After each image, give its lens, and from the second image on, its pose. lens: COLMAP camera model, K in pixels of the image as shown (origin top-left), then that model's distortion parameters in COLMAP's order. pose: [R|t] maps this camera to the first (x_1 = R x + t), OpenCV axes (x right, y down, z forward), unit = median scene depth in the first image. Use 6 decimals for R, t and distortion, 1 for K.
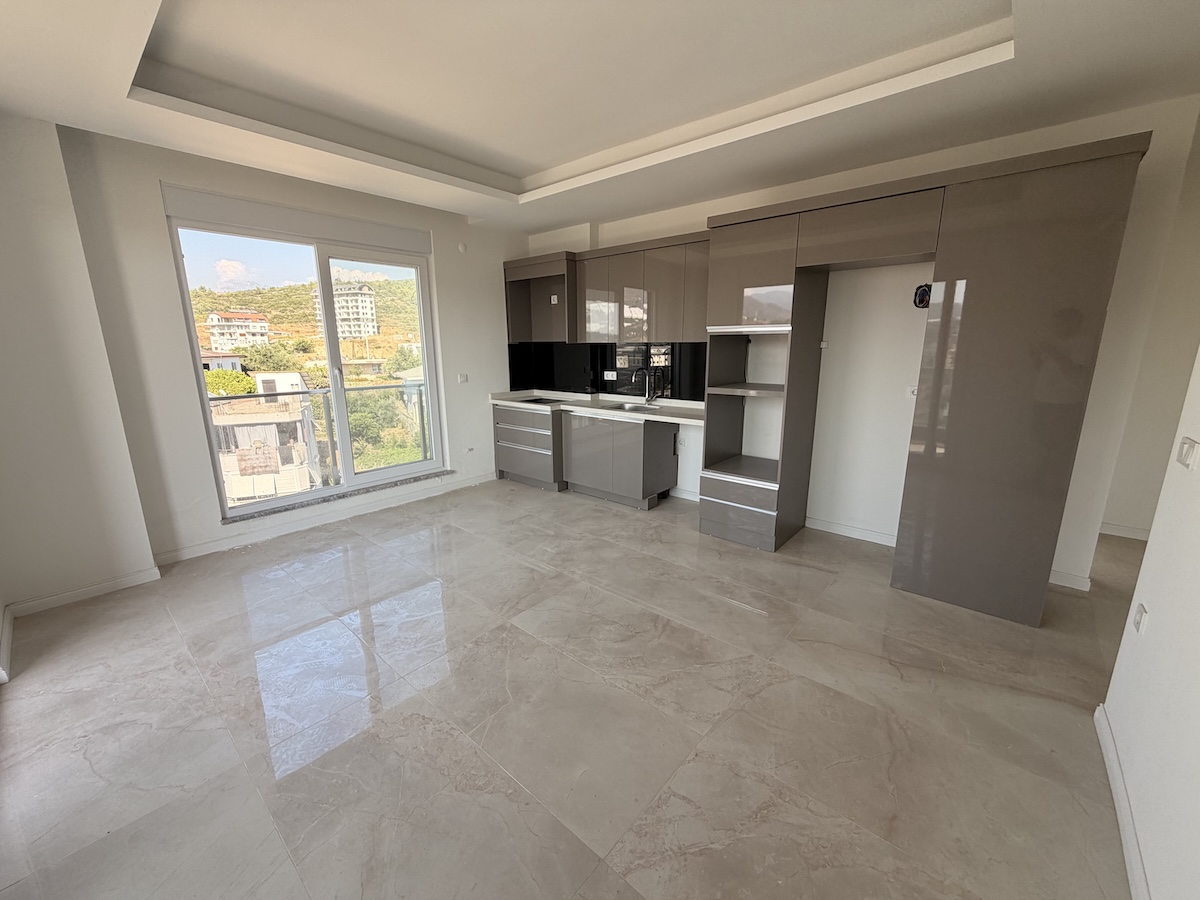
lens RADIAL K [[479.6, 0, 601.8], [0, 479.6, 444.1], [0, 0, 1]] dist [-0.001653, 0.000433]
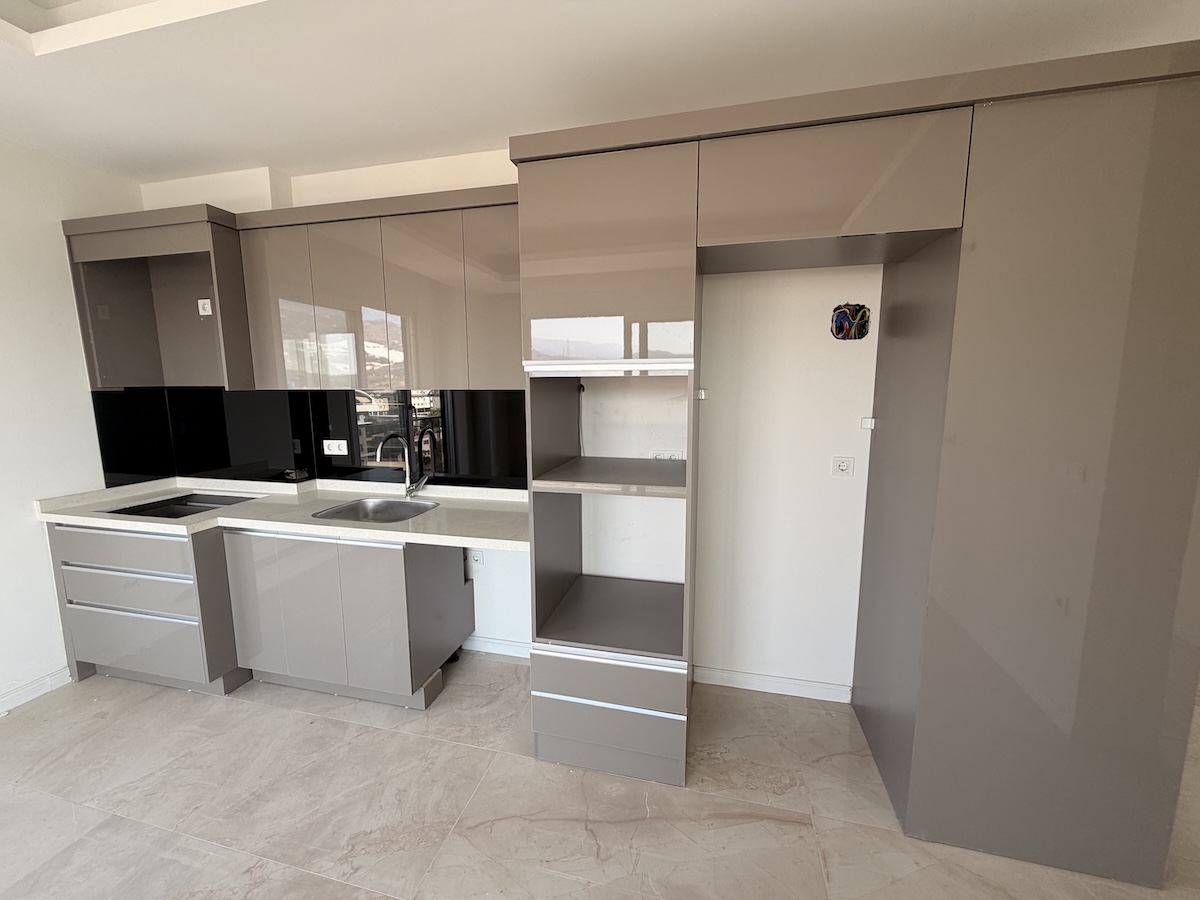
lens RADIAL K [[479.6, 0, 598.6], [0, 479.6, 453.7], [0, 0, 1]] dist [-0.001653, 0.000433]
pose [[0.893271, -0.062753, 0.445116, 0.046693], [0.091111, 0.994930, -0.042577, -0.091056], [-0.440188, 0.078588, 0.894460, 0.398212]]
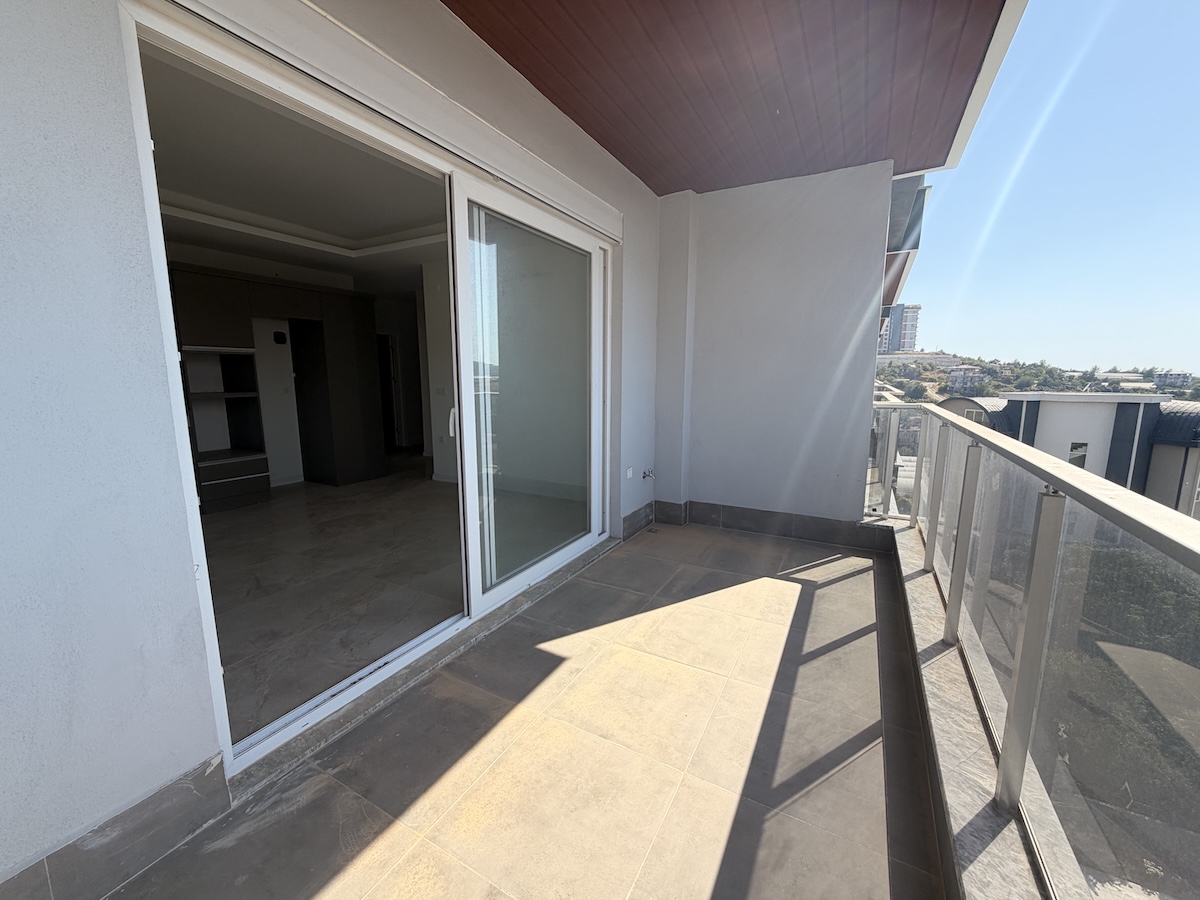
lens RADIAL K [[479.6, 0, 595.5], [0, 479.6, 450.3], [0, 0, 1]] dist [-0.001653, 0.000433]
pose [[-0.205217, -0.146392, 0.967706, -0.866417], [0.201185, 0.961325, 0.188091, -0.004701], [-0.957815, 0.233288, -0.167829, 0.189546]]
